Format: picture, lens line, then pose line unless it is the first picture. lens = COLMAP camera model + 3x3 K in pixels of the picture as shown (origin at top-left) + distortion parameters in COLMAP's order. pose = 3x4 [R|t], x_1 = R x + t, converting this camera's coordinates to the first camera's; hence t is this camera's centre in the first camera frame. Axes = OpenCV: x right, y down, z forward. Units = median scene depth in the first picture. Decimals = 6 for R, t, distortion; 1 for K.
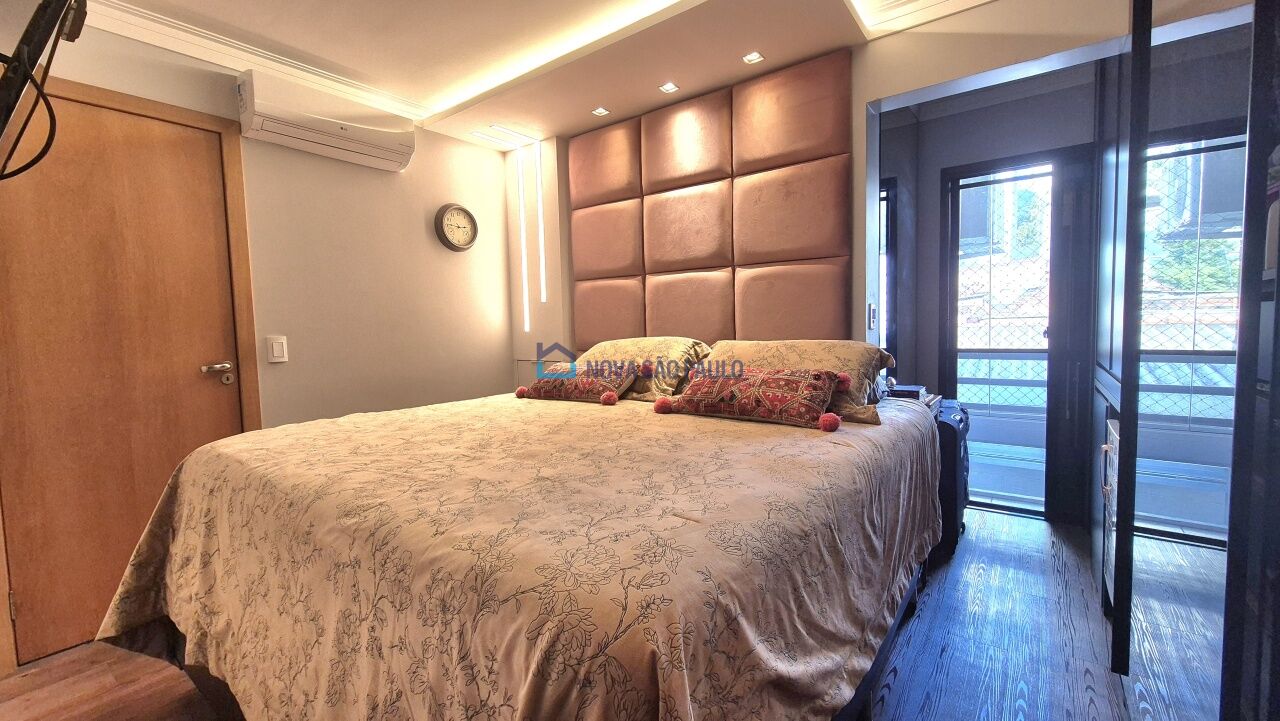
lens RADIAL K [[532.6, 0, 649.7], [0, 532.6, 358.4], [0, 0, 1]] dist [0.008691, 0.002878]
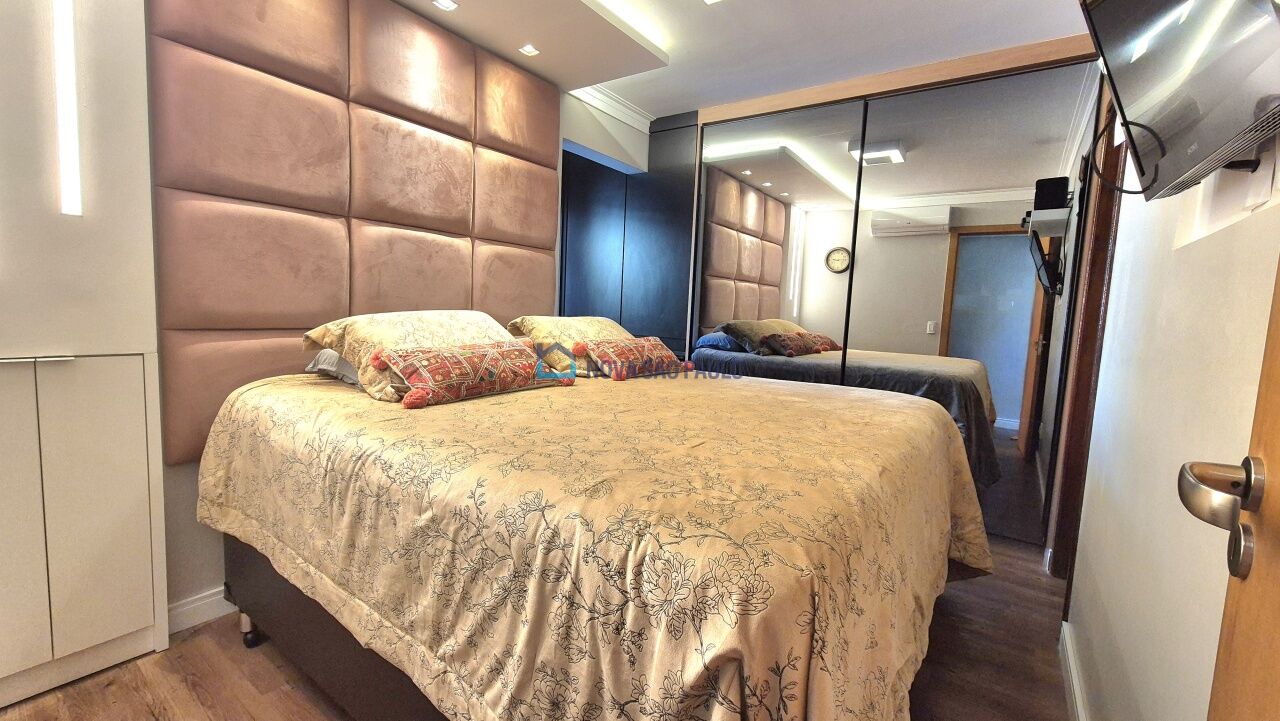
lens RADIAL K [[532.6, 0, 635.3], [0, 532.6, 359.3], [0, 0, 1]] dist [0.008691, 0.002878]
pose [[-0.005321, -0.070063, 0.997528, -0.828654], [0.010769, 0.997481, 0.070117, -0.020806], [-0.999928, 0.011115, -0.004554, 0.731123]]
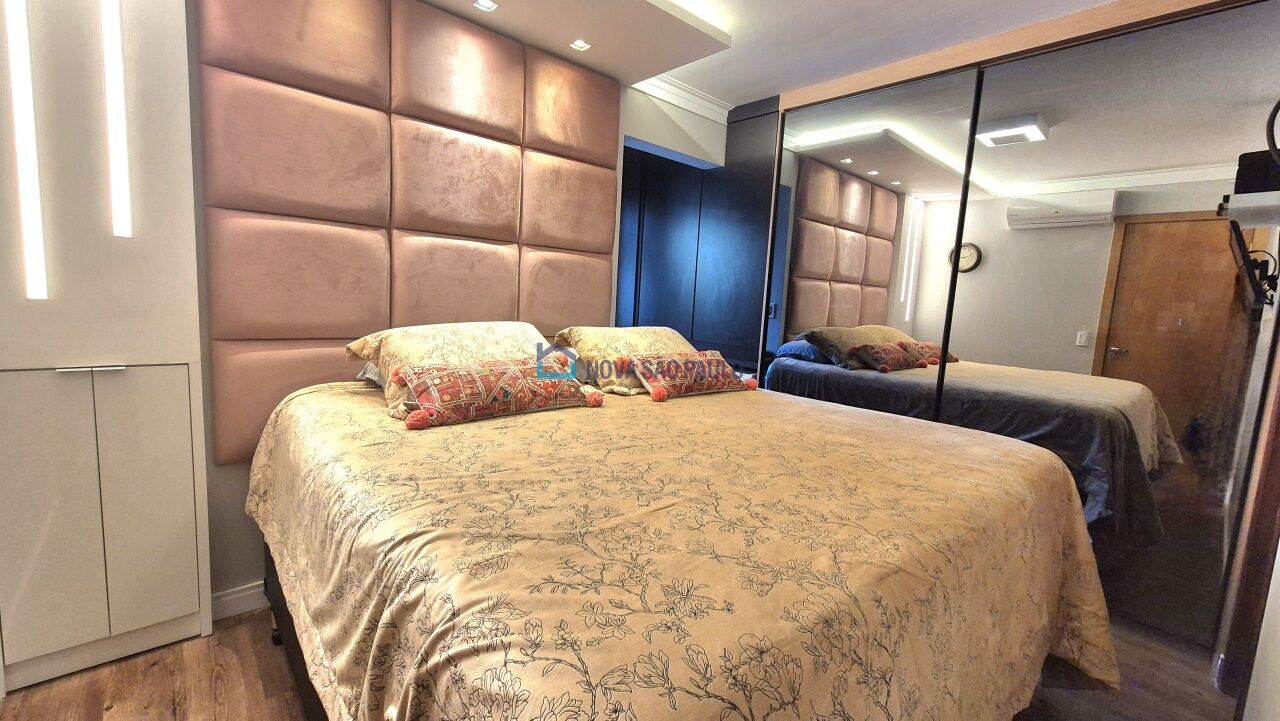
lens RADIAL K [[532.6, 0, 636.5], [0, 532.6, 360.4], [0, 0, 1]] dist [0.008691, 0.002878]
pose [[0.211347, -0.081401, 0.974016, -0.738817], [-0.005578, 0.996409, 0.084482, -0.052573], [-0.977395, -0.023288, 0.210134, 0.612775]]
